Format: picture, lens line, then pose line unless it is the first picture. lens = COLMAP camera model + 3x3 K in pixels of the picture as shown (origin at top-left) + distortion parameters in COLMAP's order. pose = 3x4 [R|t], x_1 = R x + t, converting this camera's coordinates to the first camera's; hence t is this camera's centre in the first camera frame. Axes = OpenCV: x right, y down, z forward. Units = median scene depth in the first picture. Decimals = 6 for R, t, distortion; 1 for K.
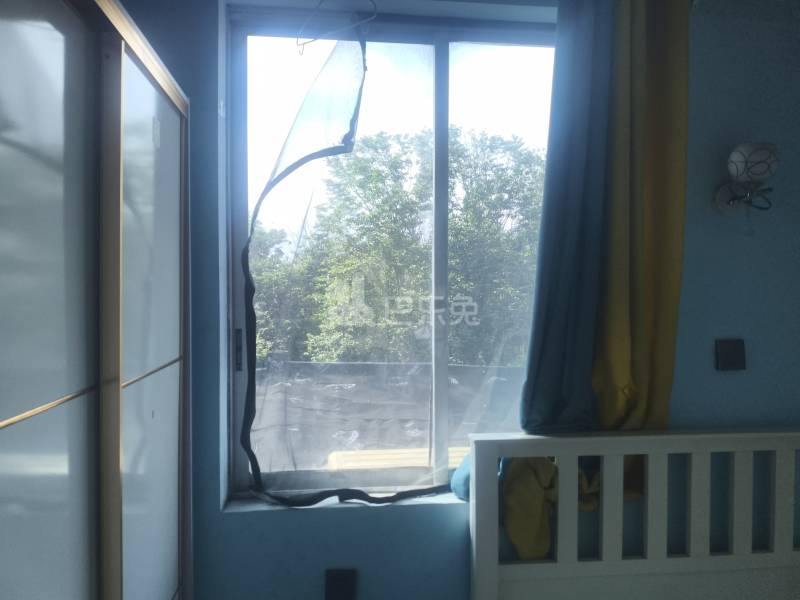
lens RADIAL K [[610.8, 0, 382.6], [0, 610.8, 303.3], [0, 0, 1]] dist [0.043187, -0.079755]
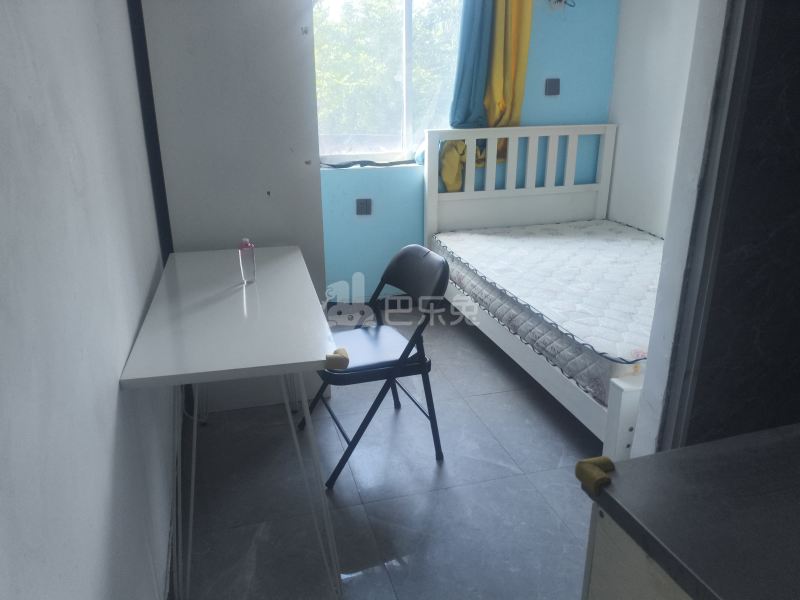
lens RADIAL K [[610.8, 0, 393.8], [0, 610.8, 305.9], [0, 0, 1]] dist [0.043187, -0.079755]
pose [[0.985926, -0.068532, 0.152494, -0.294764], [0.014131, 0.943020, 0.332435, 0.086390], [-0.166587, -0.325601, 0.930716, -1.011466]]
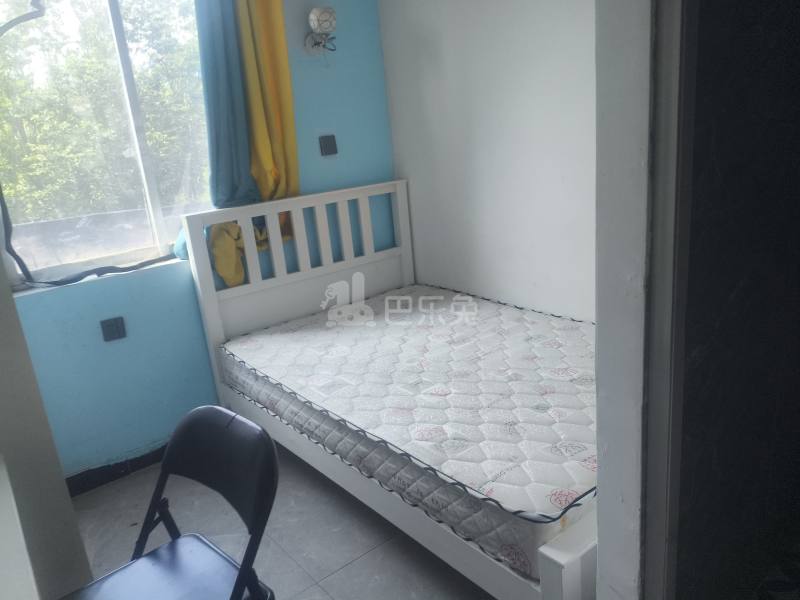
lens RADIAL K [[610.8, 0, 412.0], [0, 610.8, 316.5], [0, 0, 1]] dist [0.043187, -0.079755]
pose [[0.828138, -0.243881, 0.504688, -0.207372], [0.099390, 0.950007, 0.295986, 0.056737], [-0.551643, -0.194956, 0.810976, -0.588660]]
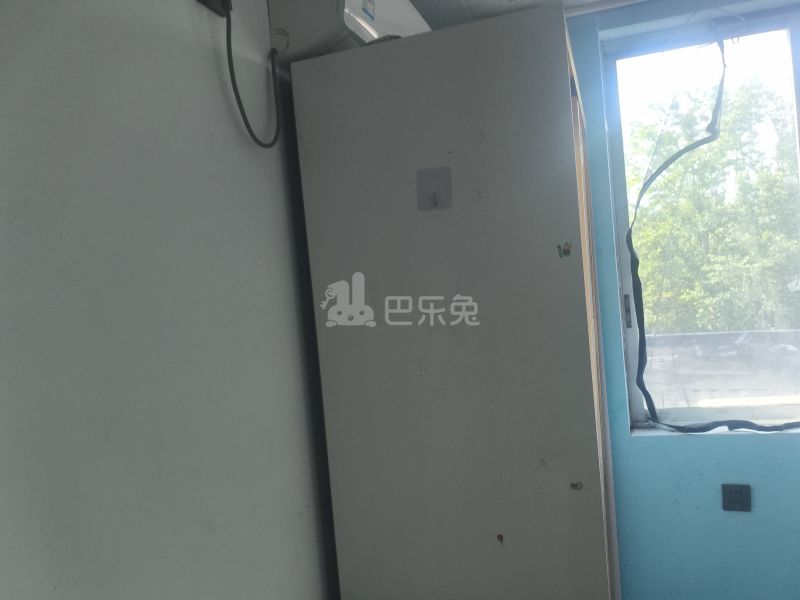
lens RADIAL K [[610.8, 0, 418.0], [0, 610.8, 305.4], [0, 0, 1]] dist [0.043187, -0.079755]
pose [[0.915733, -0.075358, -0.394658, -0.132673], [0.087409, 0.996093, 0.012617, 0.010677], [0.392165, -0.046050, 0.918741, -0.329247]]
